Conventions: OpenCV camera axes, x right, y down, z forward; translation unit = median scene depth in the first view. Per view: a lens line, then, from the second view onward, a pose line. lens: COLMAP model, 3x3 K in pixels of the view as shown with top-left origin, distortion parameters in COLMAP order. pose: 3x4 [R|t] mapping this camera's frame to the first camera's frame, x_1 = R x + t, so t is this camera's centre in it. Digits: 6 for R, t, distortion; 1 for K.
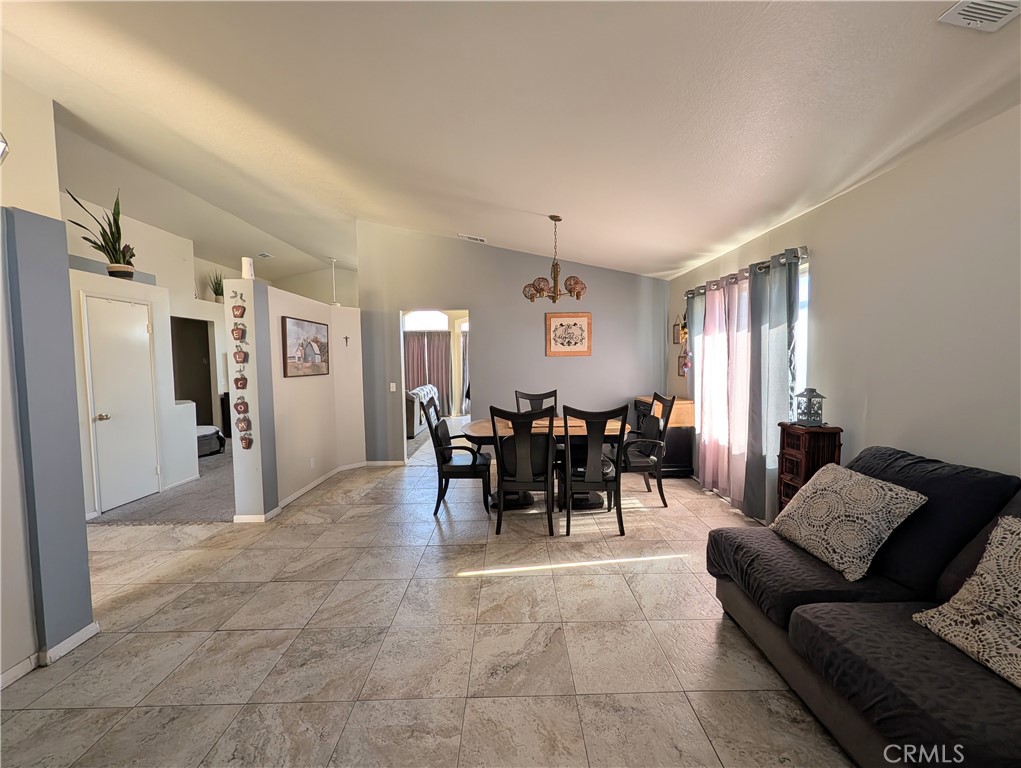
lens RADIAL K [[394.2, 0, 513.1], [0, 394.2, 381.7], [0, 0, 1]] dist [-0.002133, 0.000364]
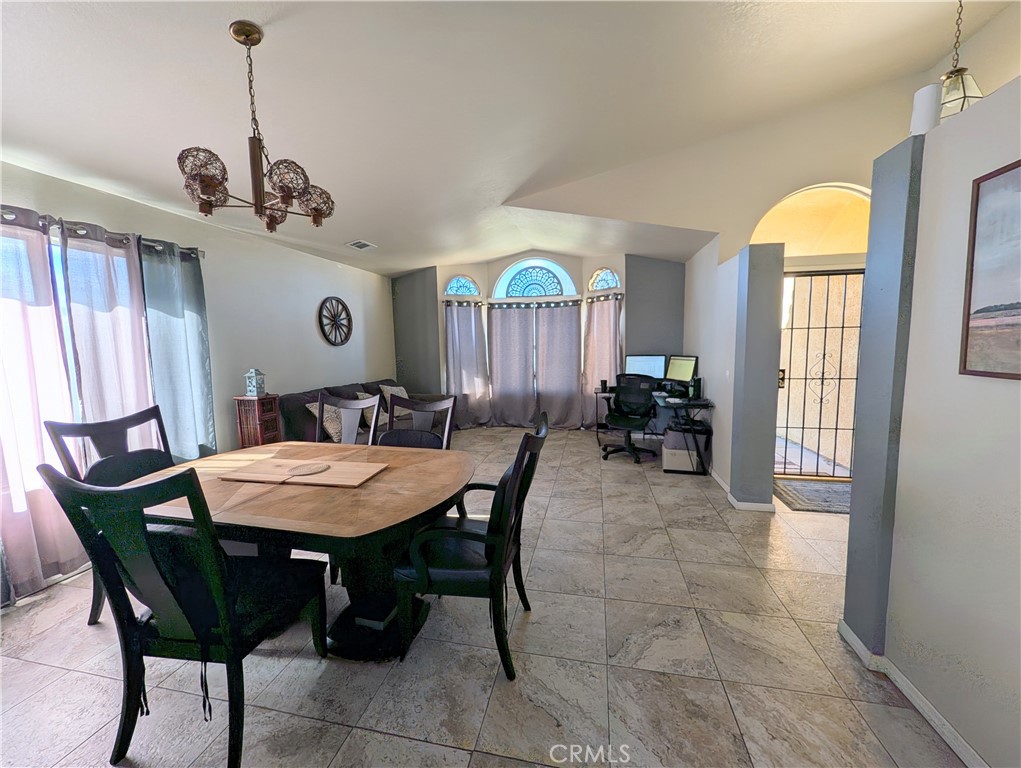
lens RADIAL K [[394.8, 0, 513.1], [0, 394.8, 382.8], [0, 0, 1]] dist [-0.000864, 0.000166]
pose [[-0.977414, 0.006239, 0.211240, -0.441235], [0.038534, 0.988068, 0.149117, -0.109517], [-0.207790, 0.153889, -0.965993, 2.224254]]
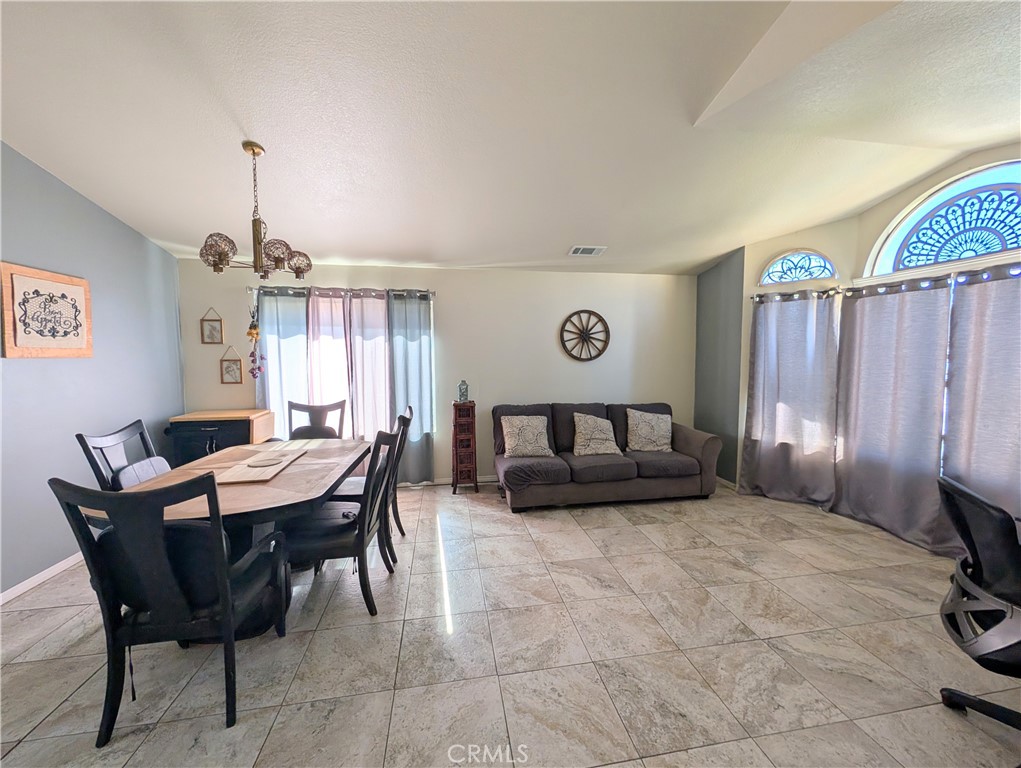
lens RADIAL K [[394.8, 0, 513.1], [0, 394.8, 382.8], [0, 0, 1]] dist [-0.000864, 0.000166]
pose [[-0.165686, -0.051747, 0.984820, -0.965398], [0.057911, 0.996389, 0.062098, -0.065970], [-0.984477, 0.067321, -0.162091, 1.090895]]
